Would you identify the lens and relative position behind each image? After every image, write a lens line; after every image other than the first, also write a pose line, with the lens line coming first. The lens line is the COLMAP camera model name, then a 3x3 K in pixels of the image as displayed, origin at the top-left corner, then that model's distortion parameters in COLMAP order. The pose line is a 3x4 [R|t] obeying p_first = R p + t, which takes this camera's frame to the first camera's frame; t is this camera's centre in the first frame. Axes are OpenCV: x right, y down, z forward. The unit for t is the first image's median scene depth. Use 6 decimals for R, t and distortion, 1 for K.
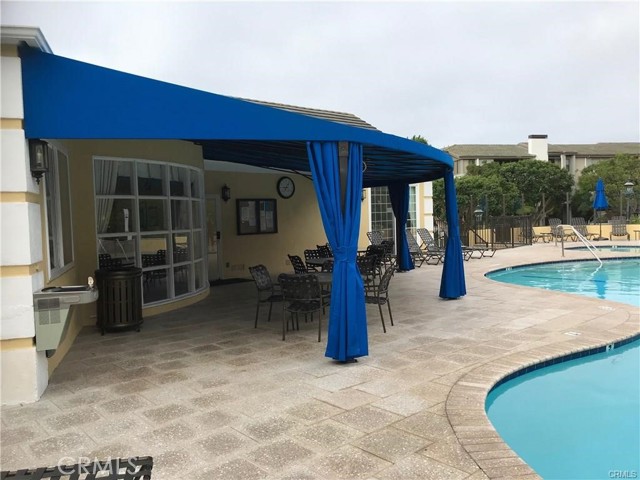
lens RADIAL K [[531.0, 0, 320.0], [0, 531.0, 240.0], [0, 0, 1]] dist [0.036578, -0.005671]
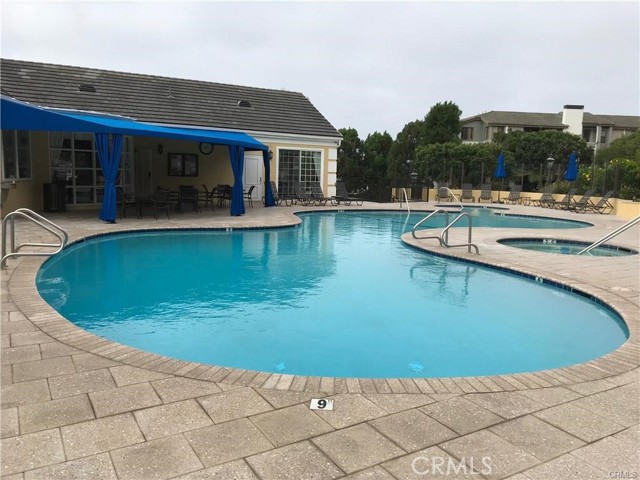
lens RADIAL K [[531.0, 0, 320.0], [0, 531.0, 240.0], [0, 0, 1]] dist [0.036578, -0.005671]
pose [[0.981650, 0.088336, -0.168996, 0.153022], [-0.073453, 0.993010, 0.092388, 0.000297], [0.175976, -0.078279, 0.981277, -0.135195]]
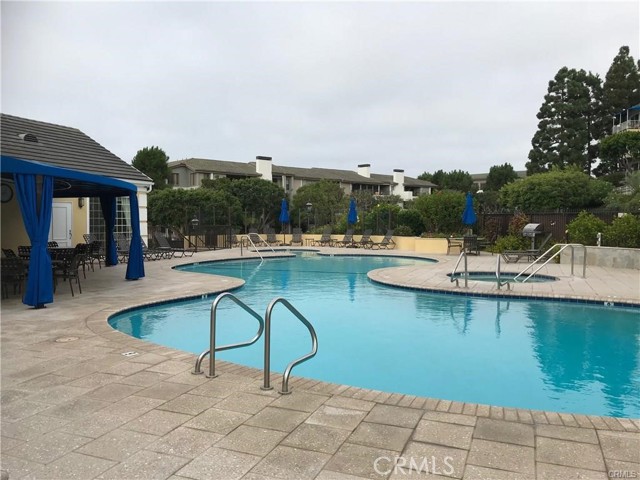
lens RADIAL K [[531.0, 0, 320.0], [0, 531.0, 240.0], [0, 0, 1]] dist [0.036578, -0.005671]
pose [[0.894801, 0.019571, 0.446036, 0.008992], [-0.012408, 0.999743, -0.018974, 0.004267], [-0.446292, 0.011444, 0.894814, -0.094654]]
